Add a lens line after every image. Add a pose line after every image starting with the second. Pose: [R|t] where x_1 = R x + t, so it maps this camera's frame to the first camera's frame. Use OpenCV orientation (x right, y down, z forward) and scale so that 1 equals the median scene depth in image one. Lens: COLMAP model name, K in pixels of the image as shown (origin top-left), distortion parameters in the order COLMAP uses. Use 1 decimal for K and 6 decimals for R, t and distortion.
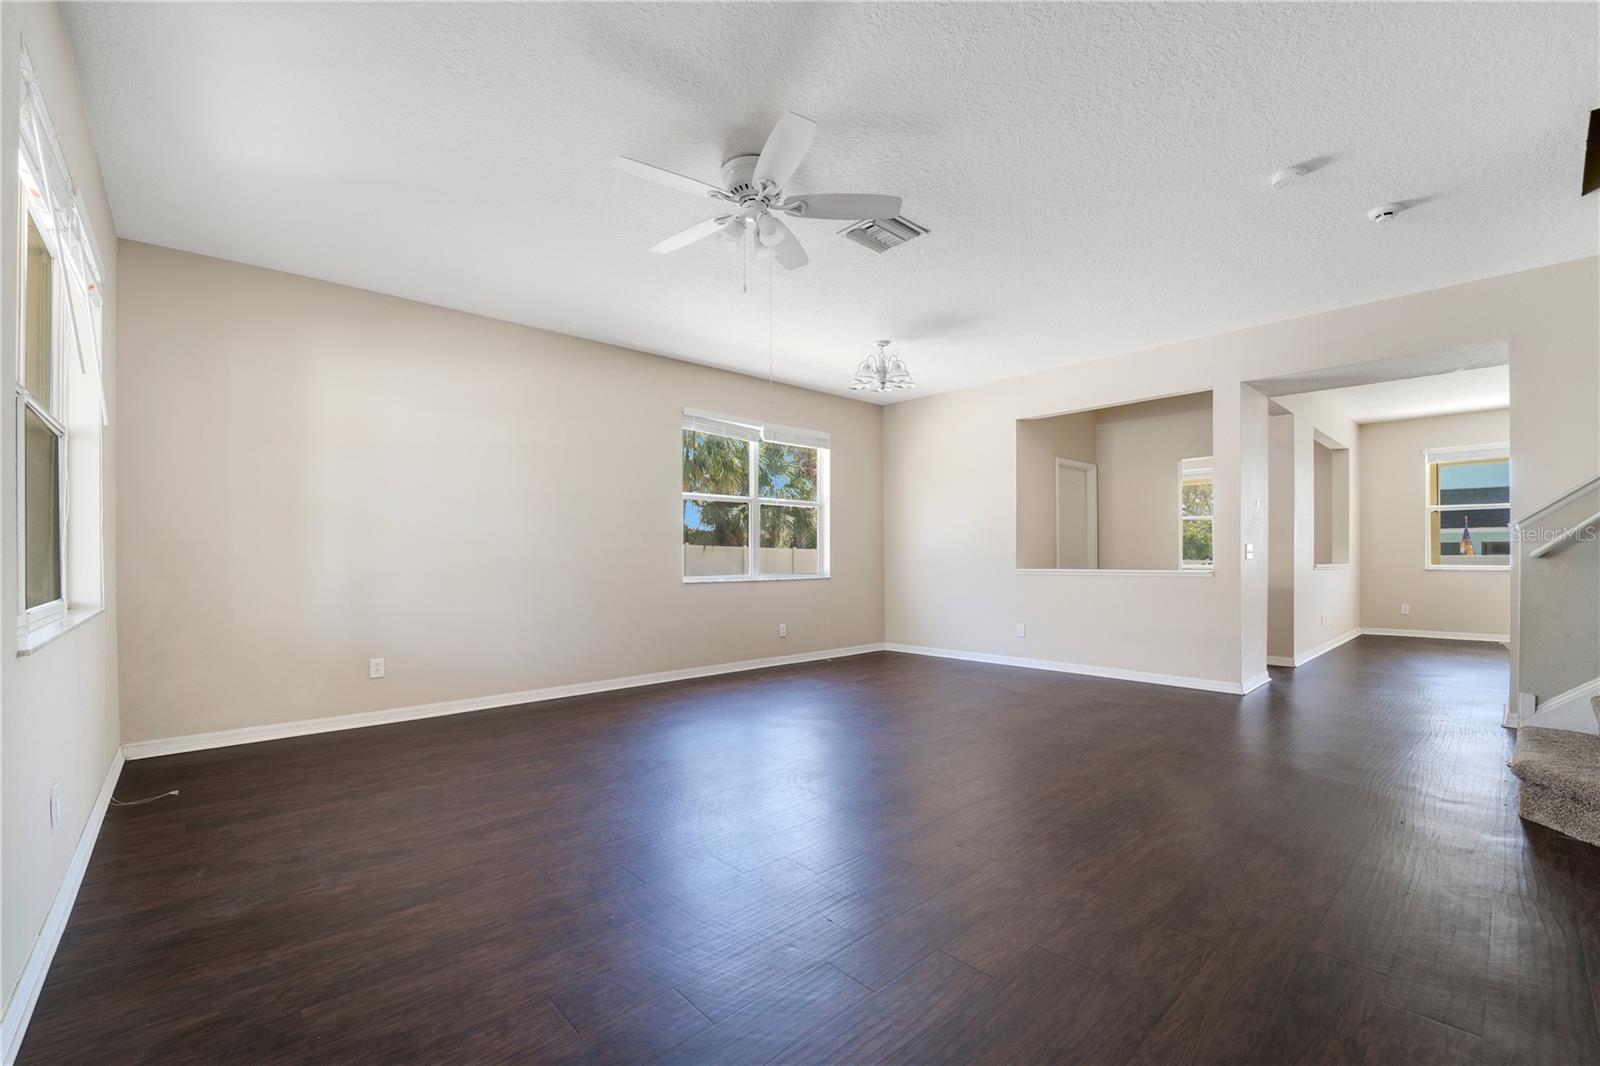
lens RADIAL K [[683.0, 0, 795.0], [0, 683.0, 551.0], [0, 0, 1]] dist [-0.021201, -0.000556]
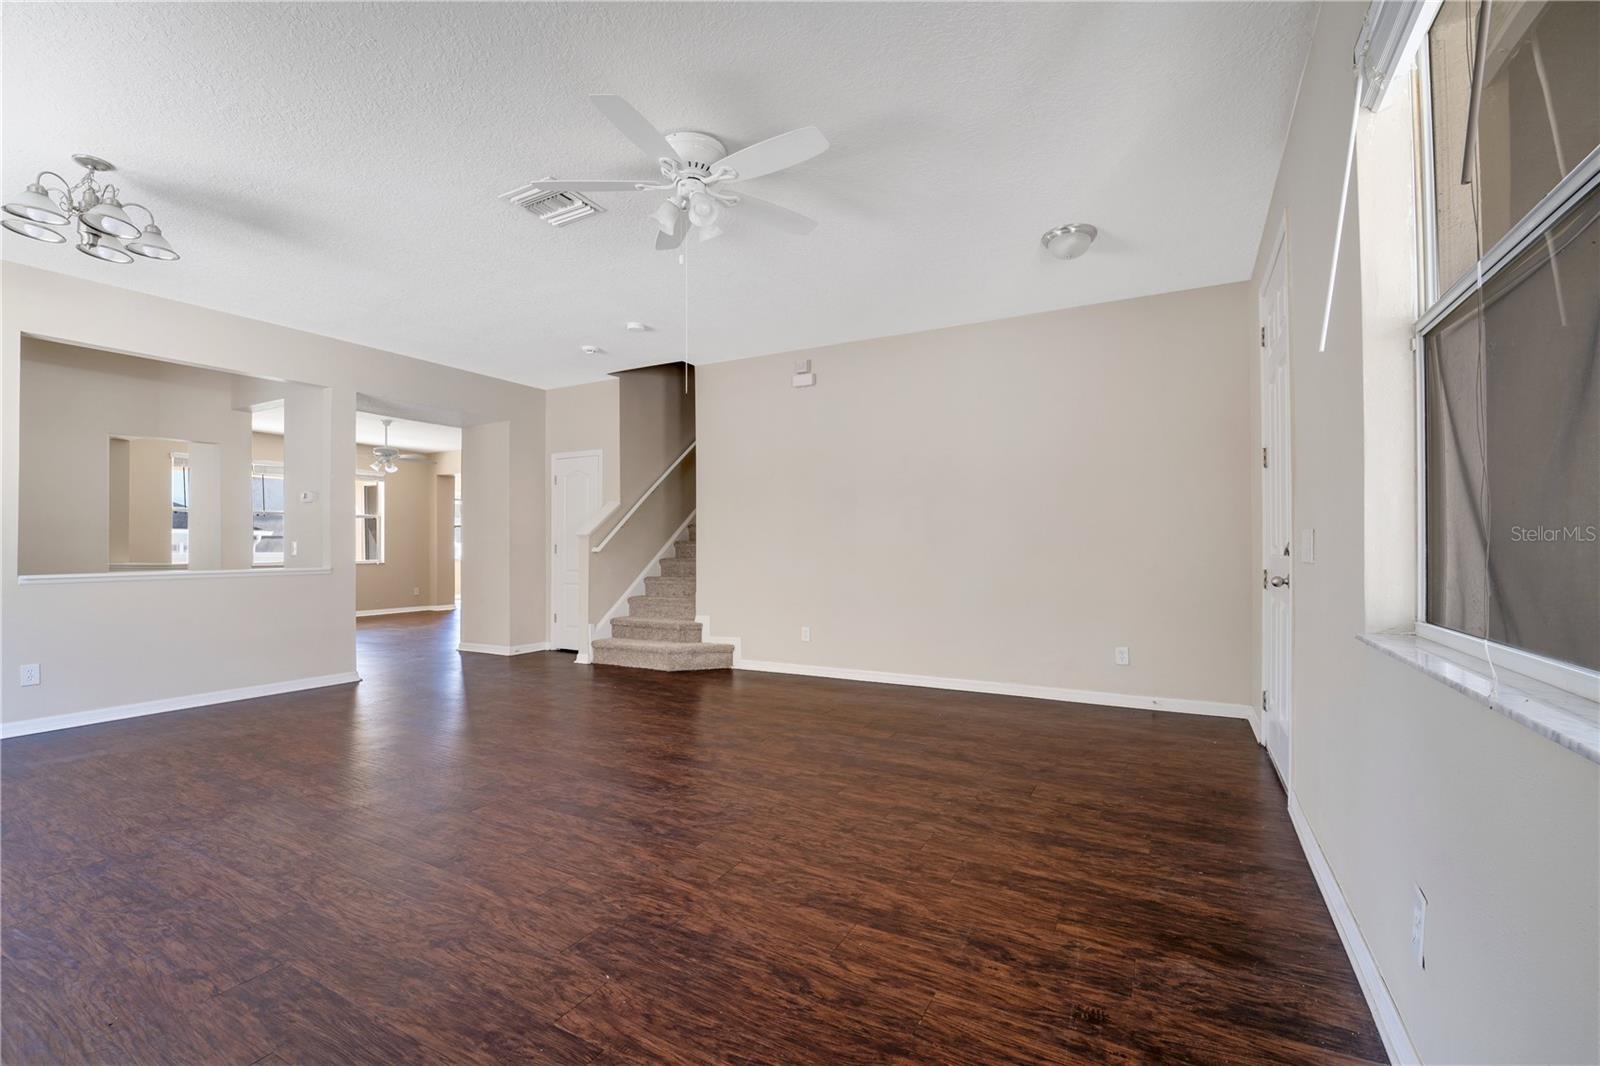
lens RADIAL K [[683.0, 0, 795.0], [0, 683.0, 551.0], [0, 0, 1]] dist [-0.021201, -0.000556]
pose [[-0.326809, 0.001442, 0.945089, -1.403130], [0.004580, 0.999990, 0.000058, 0.015066], [-0.945079, 0.004348, -0.326812, 1.645307]]
